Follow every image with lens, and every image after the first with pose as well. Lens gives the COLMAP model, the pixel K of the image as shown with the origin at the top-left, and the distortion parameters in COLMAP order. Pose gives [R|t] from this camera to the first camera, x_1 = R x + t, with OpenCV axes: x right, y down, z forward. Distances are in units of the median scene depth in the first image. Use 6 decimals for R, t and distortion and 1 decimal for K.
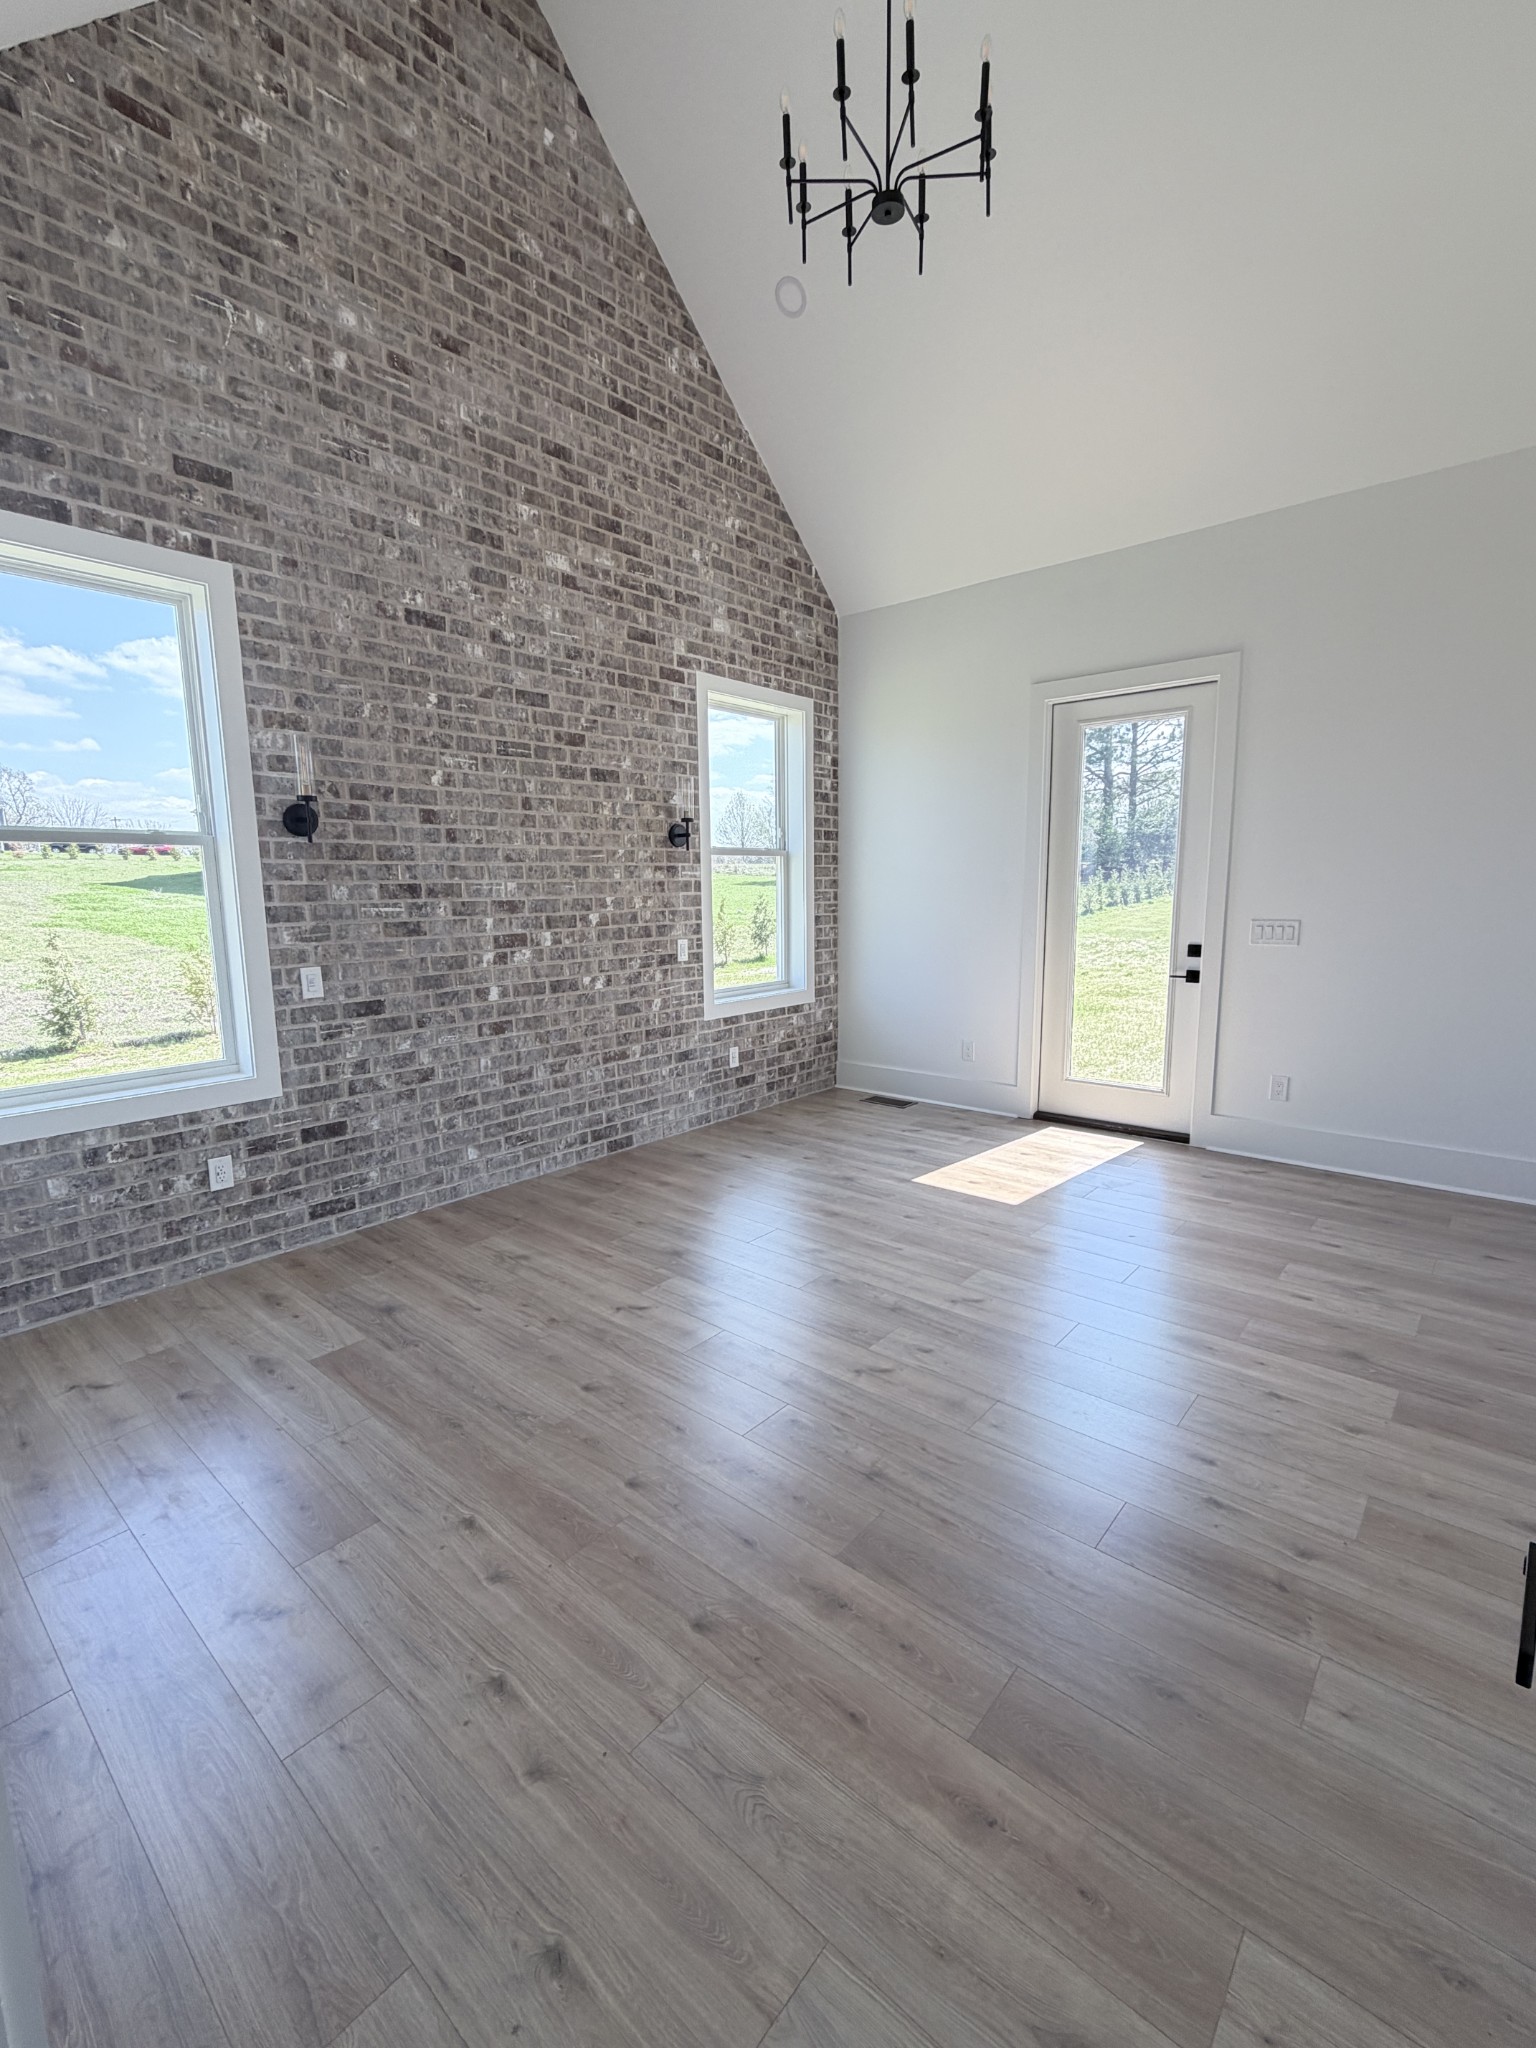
lens RADIAL K [[897.3, 0, 762.2], [0, 897.3, 1025.0], [0, 0, 1]] dist [-0.000255, -0.000427]
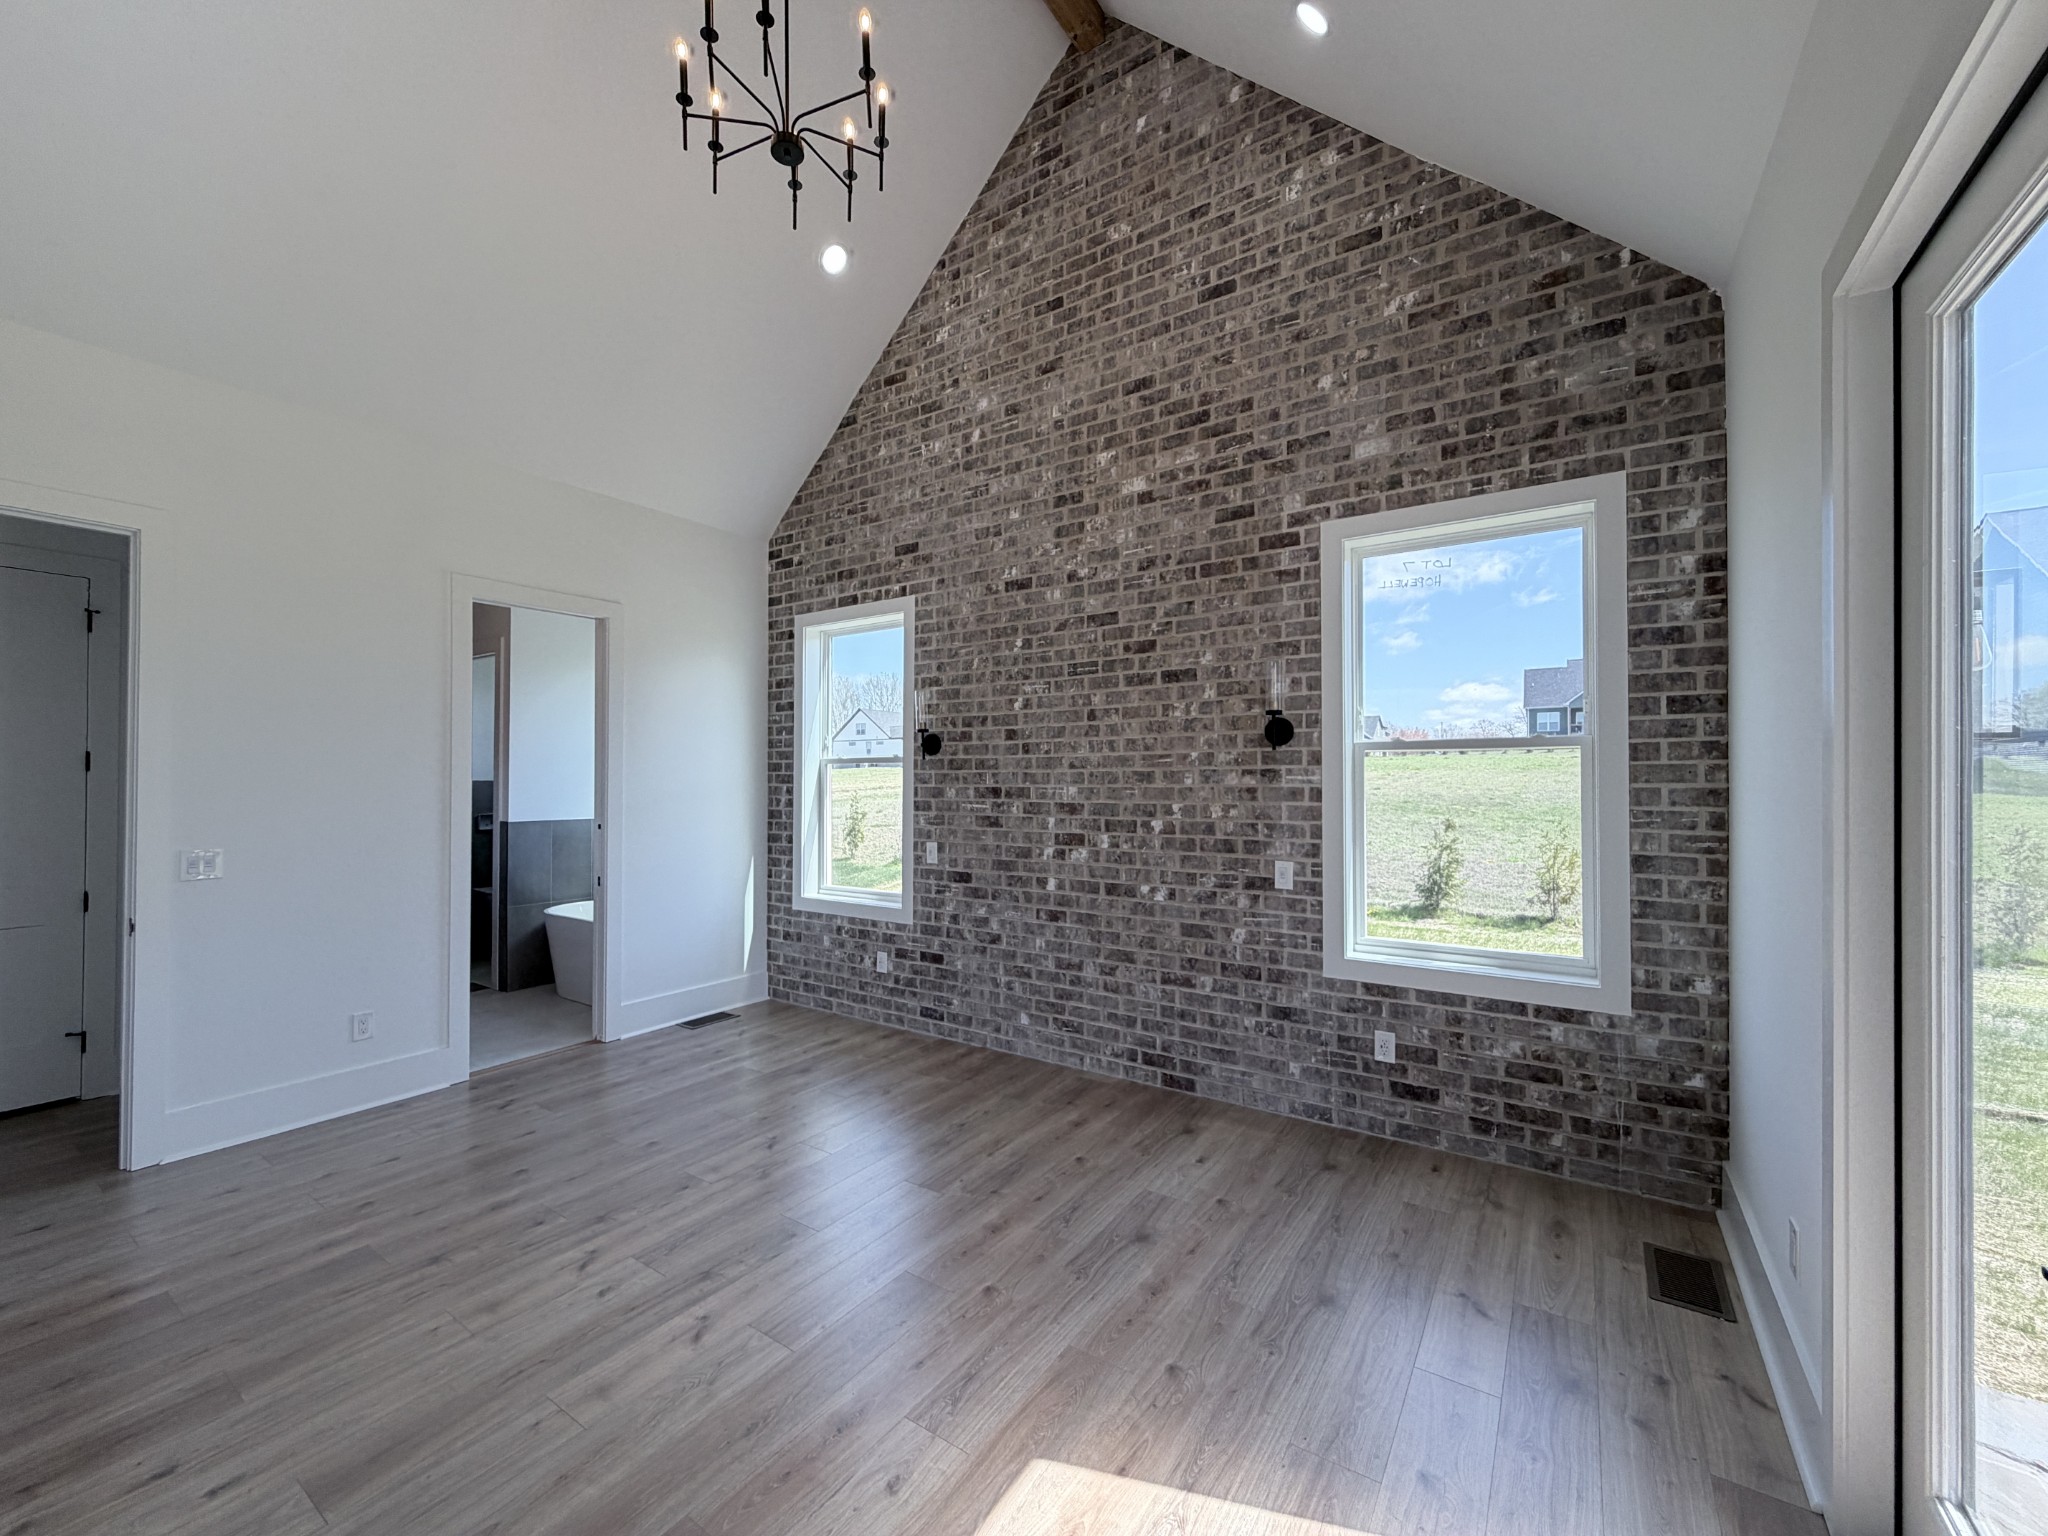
lens RADIAL K [[816.6, 0, 1019.2], [0, 816.6, 771.4], [0, 0, 1]] dist [-0.000814, -0.000293]
pose [[0.114920, 0.001527, -0.993374, 0.719221], [-0.153654, 0.987991, -0.016257, -0.153221], [0.981419, 0.154504, 0.113775, 0.827914]]
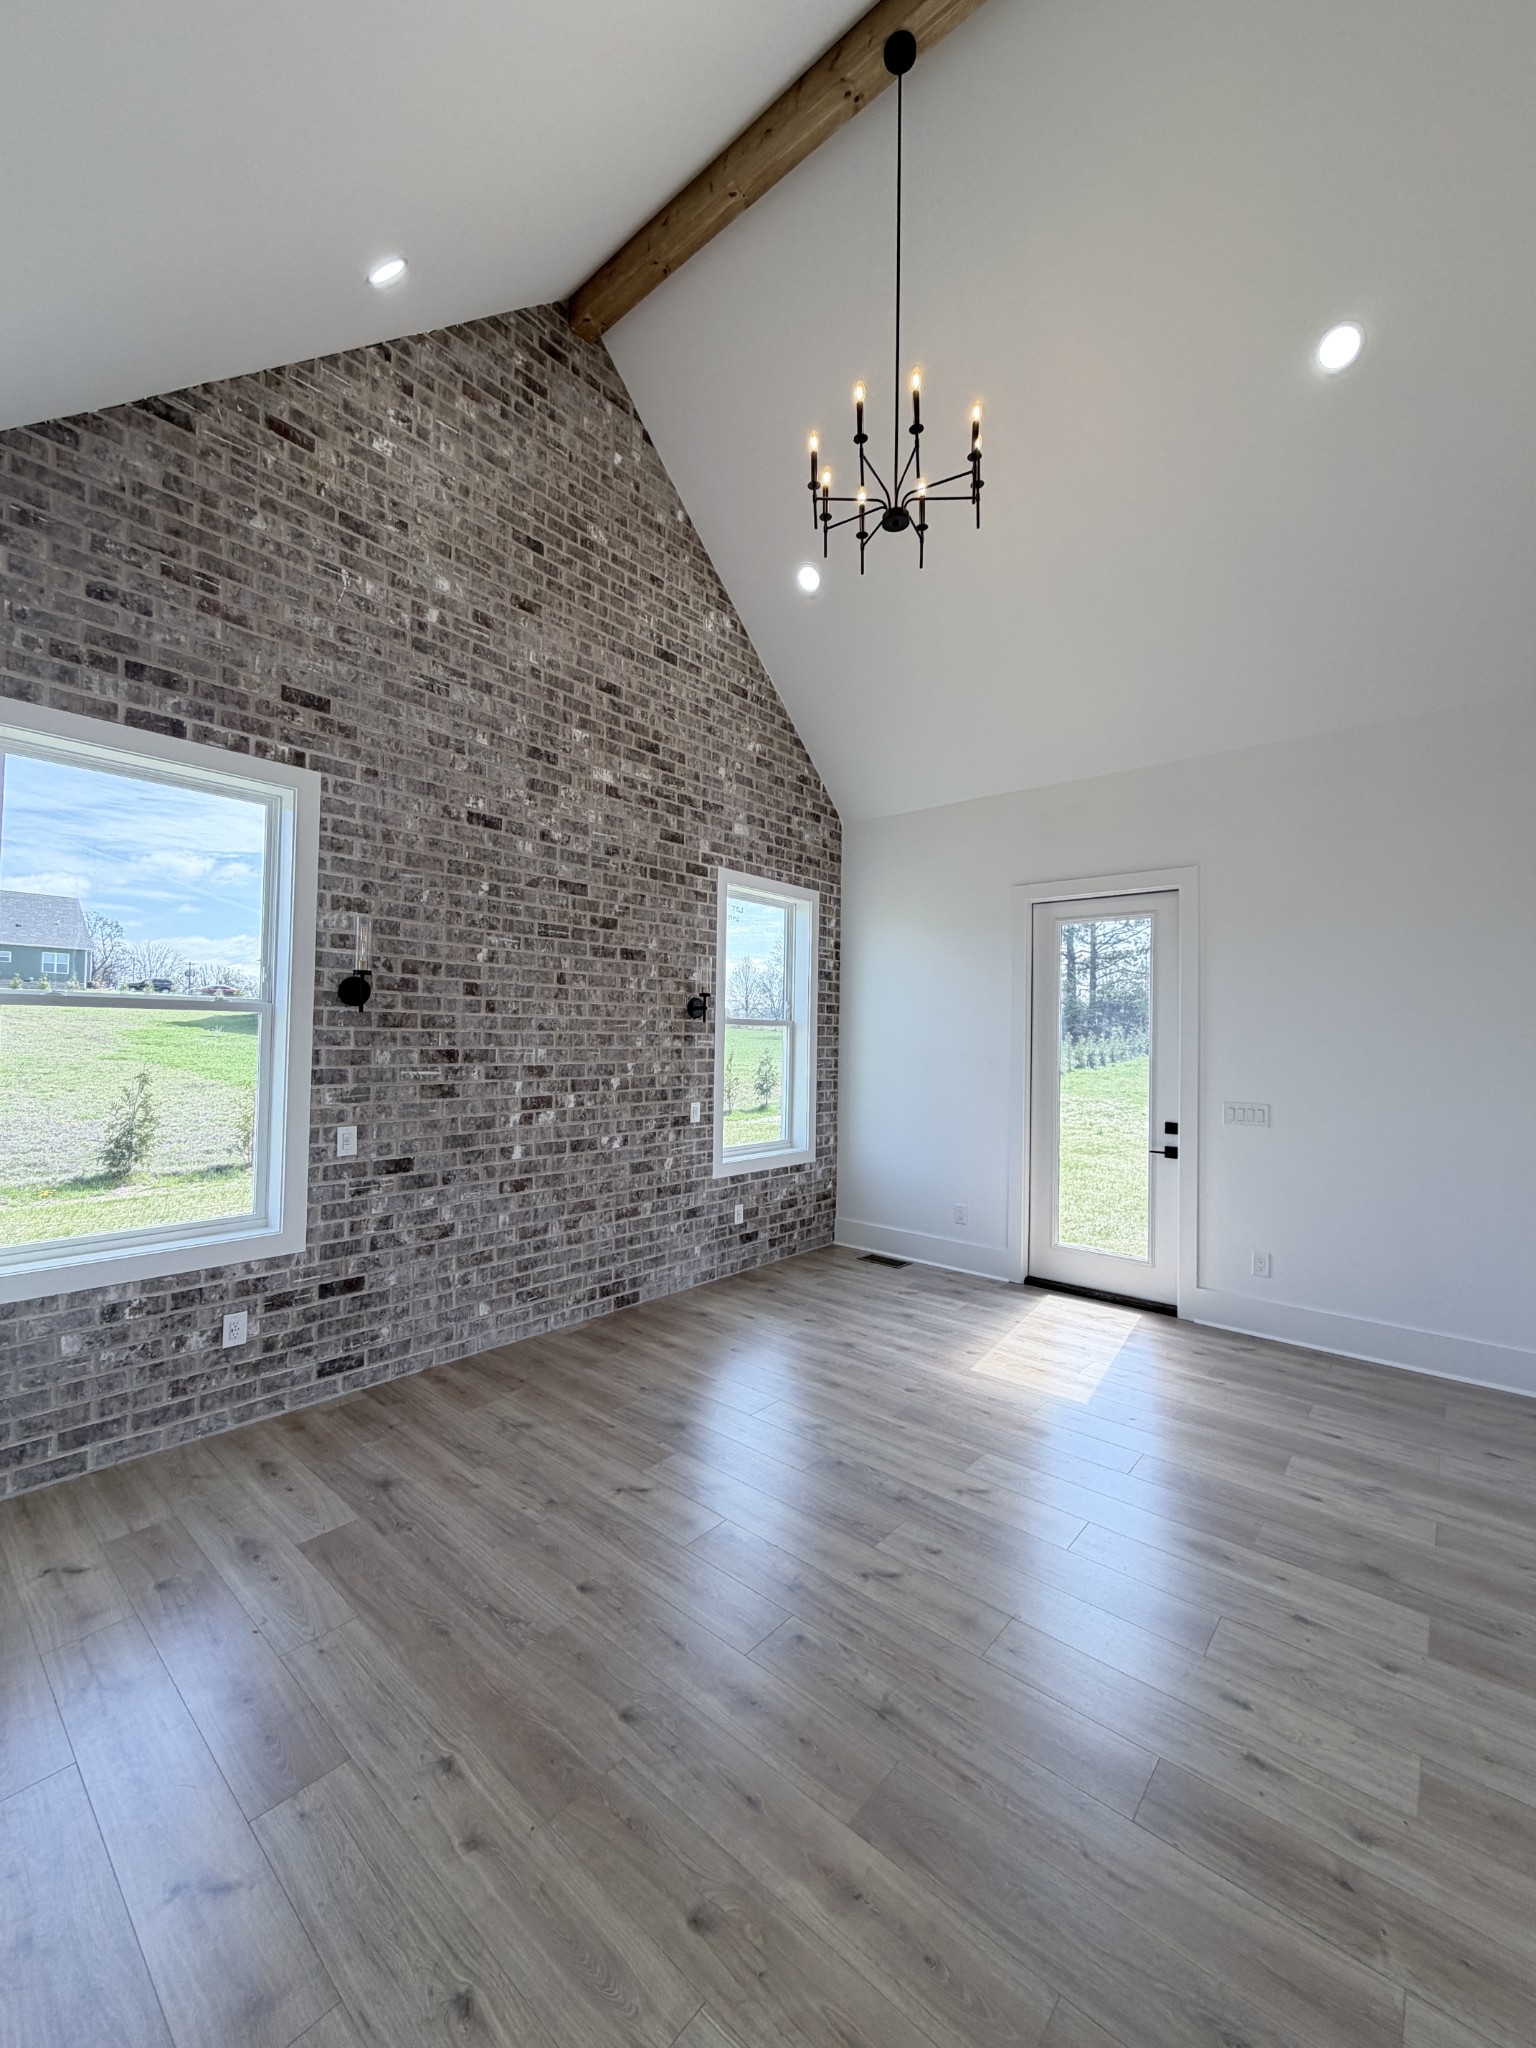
lens RADIAL K [[815.2, 0, 764.3], [0, 815.2, 1018.4], [0, 0, 1]] dist [0.000002, -0.000451]
pose [[0.999559, 0.029662, 0.001560, -0.013023], [-0.028916, 0.983760, -0.177144, -0.028735], [-0.006789, 0.177020, 0.984184, 0.020273]]
